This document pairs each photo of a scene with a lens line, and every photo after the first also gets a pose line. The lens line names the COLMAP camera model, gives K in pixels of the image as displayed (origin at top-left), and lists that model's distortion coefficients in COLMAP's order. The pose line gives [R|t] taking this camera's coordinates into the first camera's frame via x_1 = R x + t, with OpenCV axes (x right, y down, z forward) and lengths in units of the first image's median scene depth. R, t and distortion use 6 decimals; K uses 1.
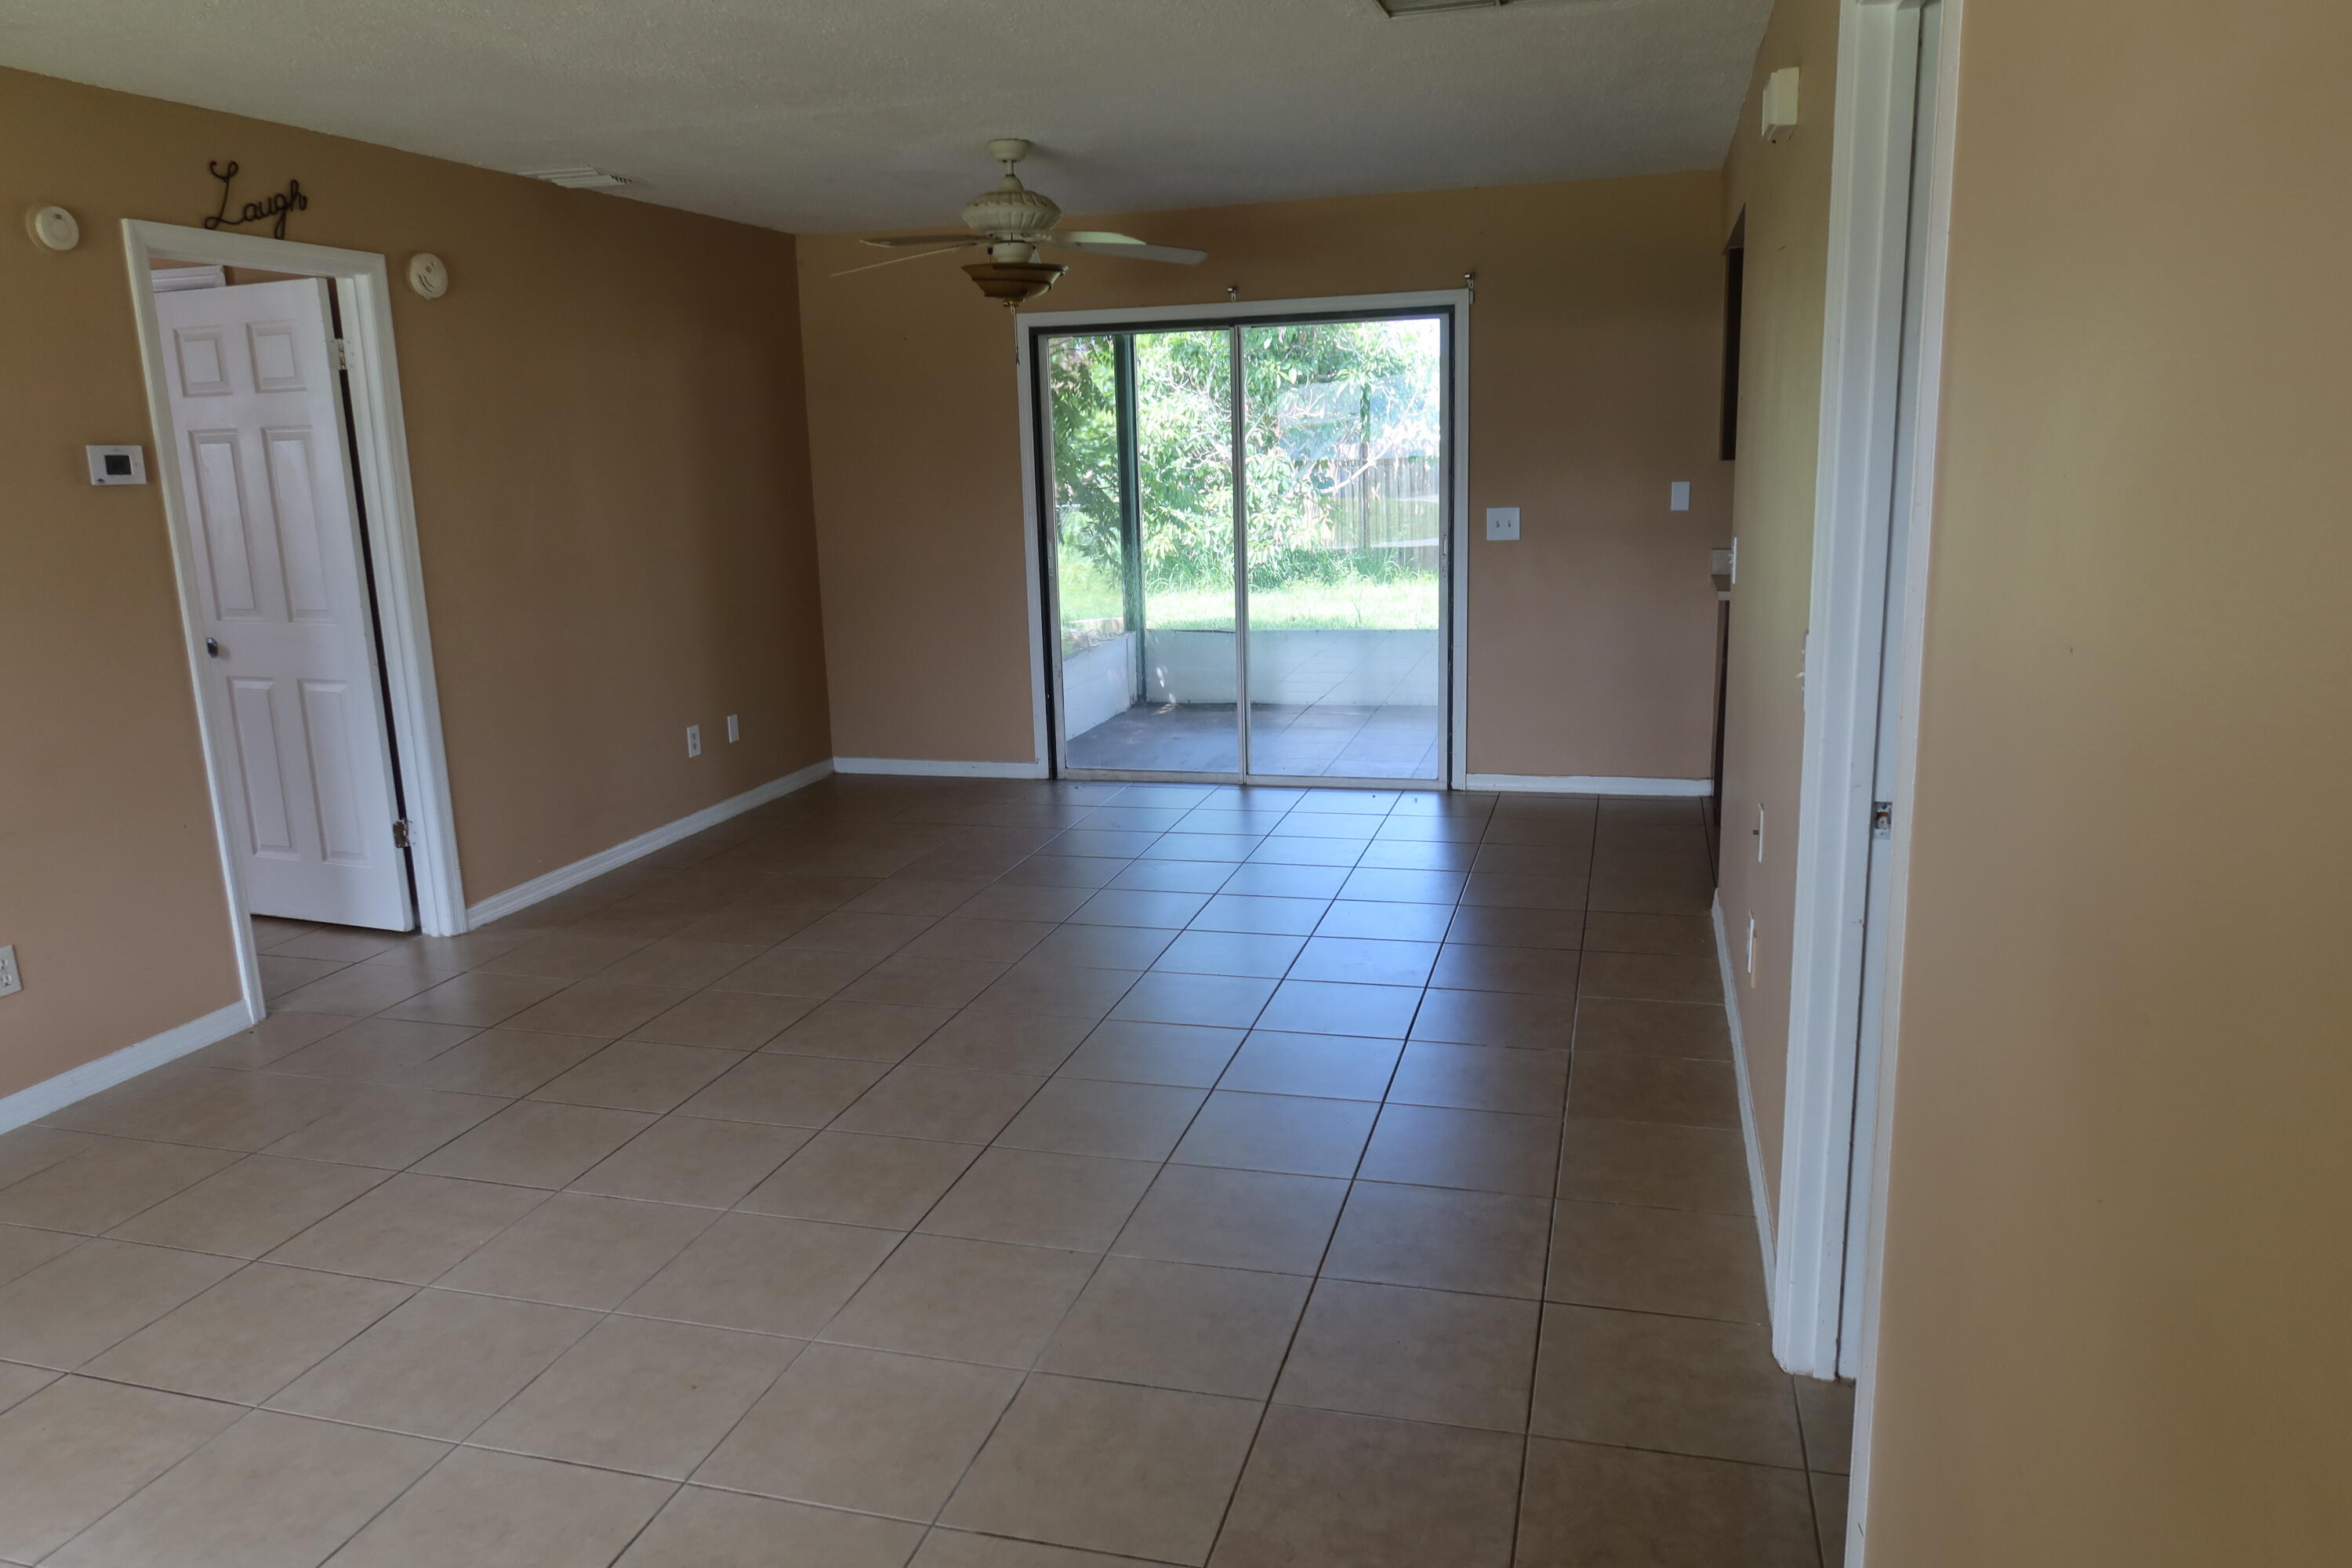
lens RADIAL K [[1610.8, 0, 1161.6], [0, 1610.8, 806.5], [0, 0, 1]] dist [-0.029676, 0.011696]
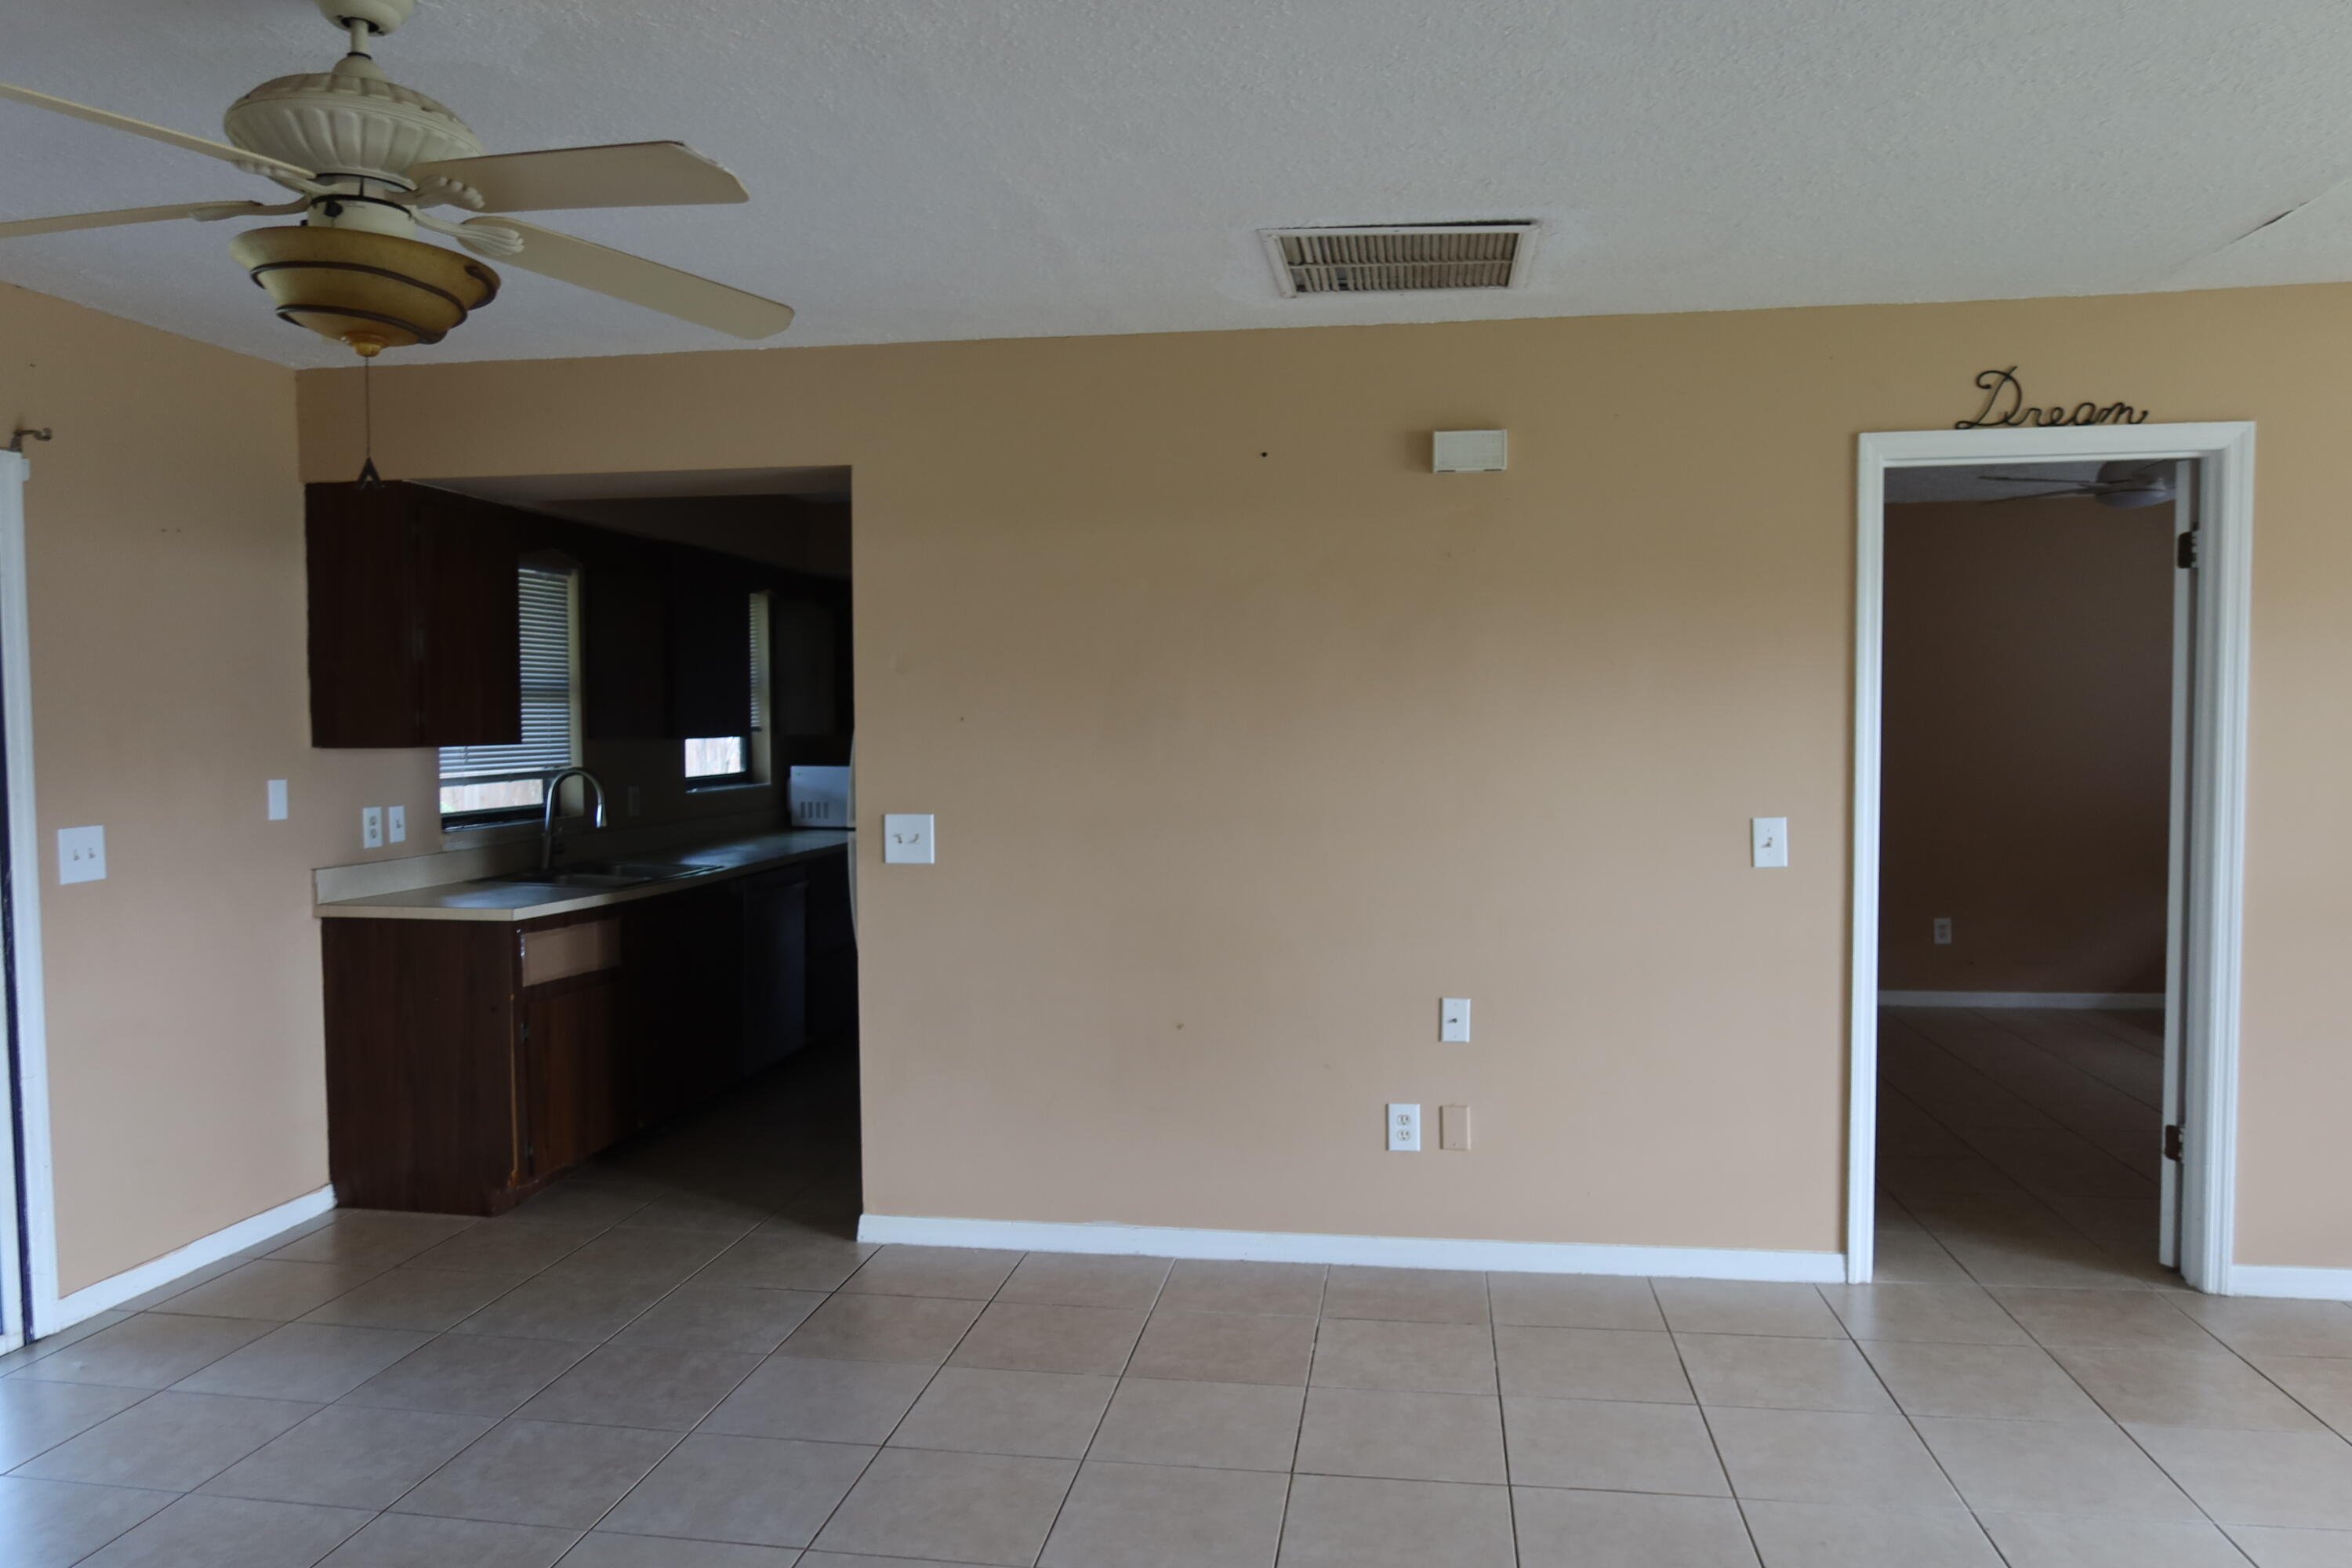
lens RADIAL K [[1610.8, 0, 1161.6], [0, 1610.8, 806.5], [0, 0, 1]] dist [-0.029676, 0.011696]
pose [[-0.127589, -0.020874, 0.991607, -0.415376], [0.219017, 0.974505, 0.048695, -0.135167], [-0.967343, 0.223392, -0.119764, 0.684199]]
